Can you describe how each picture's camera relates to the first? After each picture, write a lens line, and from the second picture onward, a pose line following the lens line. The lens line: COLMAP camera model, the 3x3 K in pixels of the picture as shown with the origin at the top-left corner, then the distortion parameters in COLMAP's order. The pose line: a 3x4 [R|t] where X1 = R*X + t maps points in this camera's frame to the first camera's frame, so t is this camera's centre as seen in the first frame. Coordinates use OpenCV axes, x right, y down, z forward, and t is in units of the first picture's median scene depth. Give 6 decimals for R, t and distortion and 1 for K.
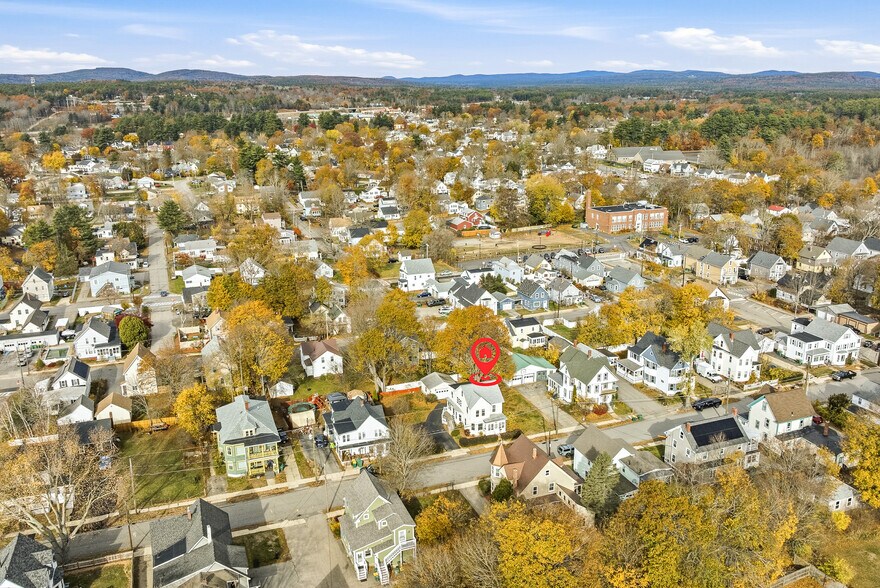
lens RADIAL K [[738.4, 0, 440.3], [0, 738.4, 289.5], [0, 0, 1]] dist [-0.019398, -0.016849]
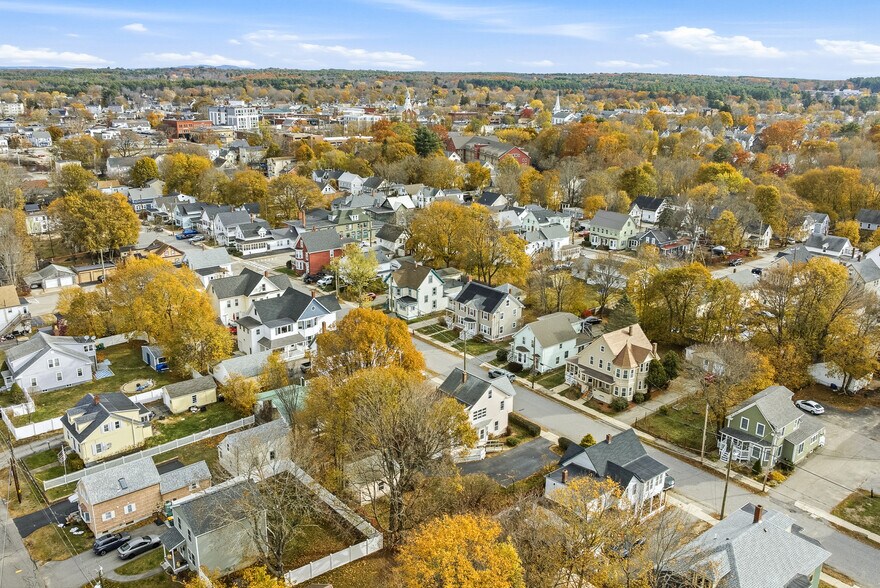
lens RADIAL K [[738.4, 0, 442.2], [0, 738.4, 296.1], [0, 0, 1]] dist [-0.019398, -0.016849]
pose [[-0.334956, -0.267407, 0.903492, -0.477663], [0.246149, 0.900751, 0.357852, -0.175287], [-0.909514, 0.342258, -0.235890, 0.982656]]
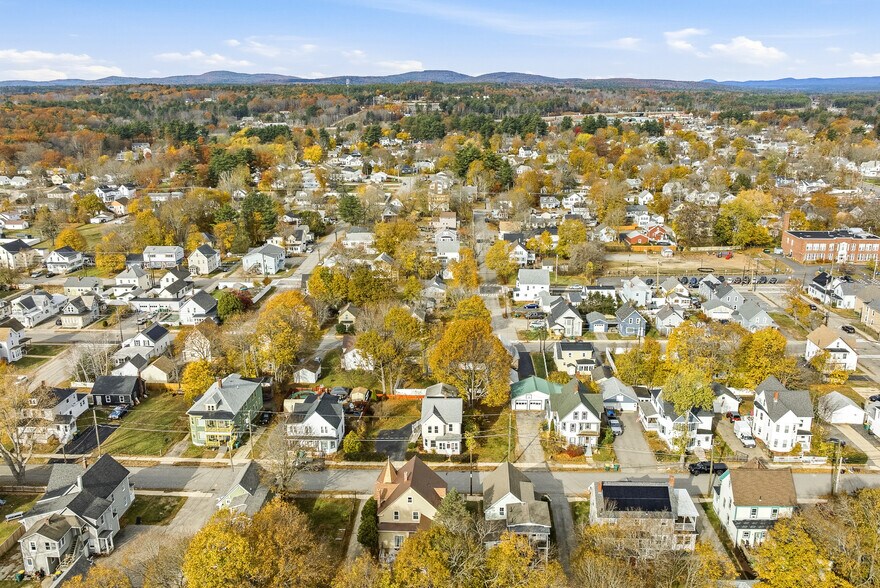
lens RADIAL K [[738.4, 0, 440.1], [0, 738.4, 292.5], [0, 0, 1]] dist [-0.019398, -0.016849]
pose [[0.917495, 0.109063, -0.382503, 0.338175], [-0.108960, 0.993803, 0.022005, -0.027399], [0.382533, 0.021488, 0.923692, 0.086642]]
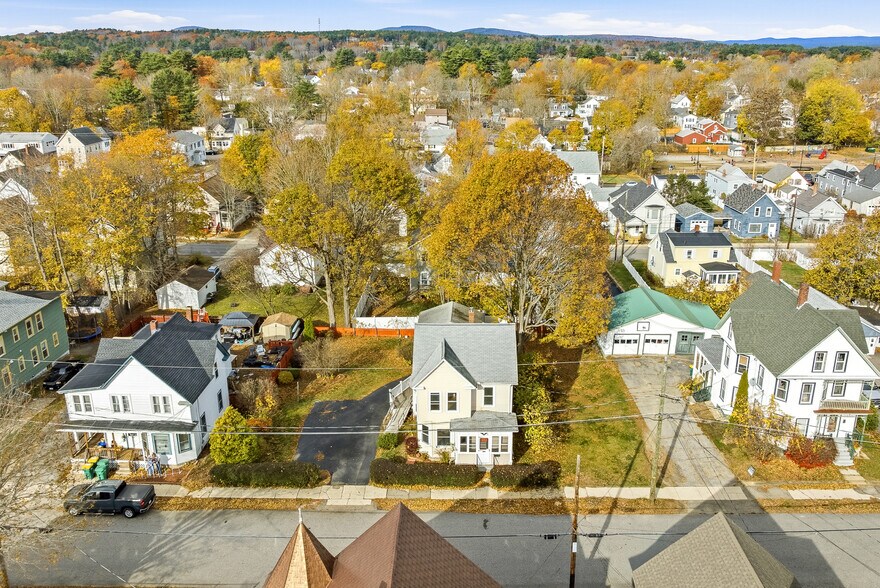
lens RADIAL K [[738.4, 0, 441.5], [0, 738.4, 290.7], [0, 0, 1]] dist [-0.019398, -0.016849]
pose [[0.929424, 0.122404, -0.348120, 0.144045], [-0.105994, 0.992182, 0.065876, 0.071702], [0.353462, -0.024328, 0.935133, 0.534541]]
